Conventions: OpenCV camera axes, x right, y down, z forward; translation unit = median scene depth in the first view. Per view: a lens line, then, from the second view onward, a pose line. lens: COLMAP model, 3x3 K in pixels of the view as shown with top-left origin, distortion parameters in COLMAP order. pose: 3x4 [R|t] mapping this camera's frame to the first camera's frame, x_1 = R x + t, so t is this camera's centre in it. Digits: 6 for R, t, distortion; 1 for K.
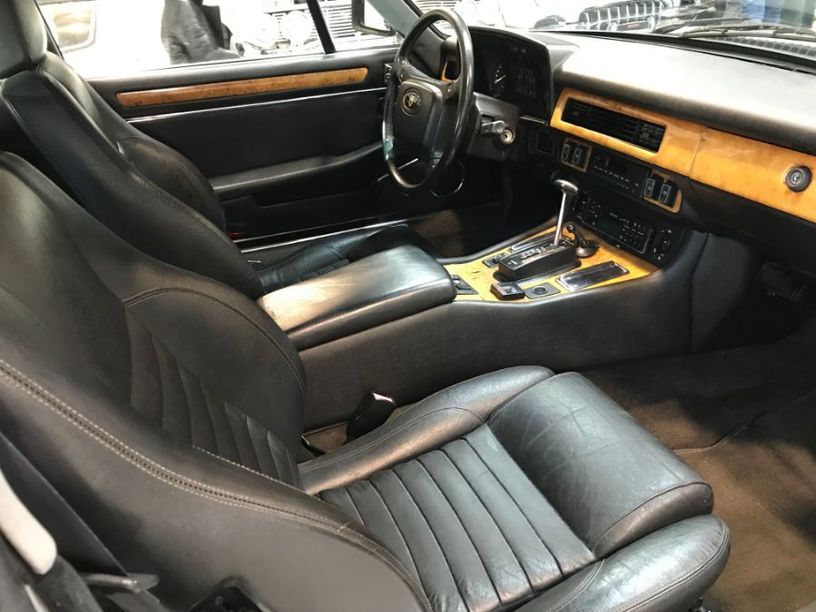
lens RADIAL K [[669.0, 0, 408.0], [0, 669.0, 306.0], [0, 0, 1]] dist [0.013506, -0.005408]
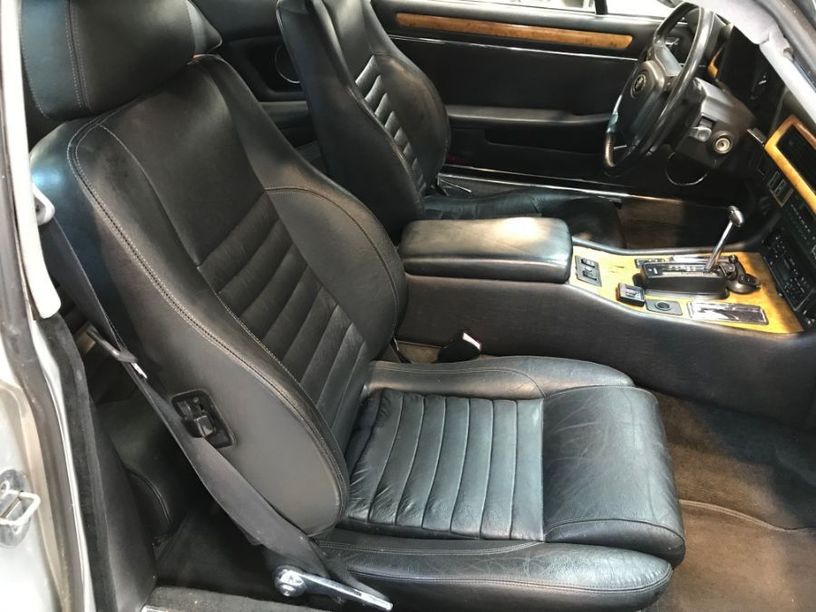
lens RADIAL K [[669.0, 0, 408.0], [0, 669.0, 306.0], [0, 0, 1]] dist [0.013506, -0.005408]
pose [[0.846344, 0.376683, -0.376579, 0.236033], [-0.332366, 0.925962, 0.179240, -0.071108], [0.416214, -0.026537, 0.908879, -0.062959]]
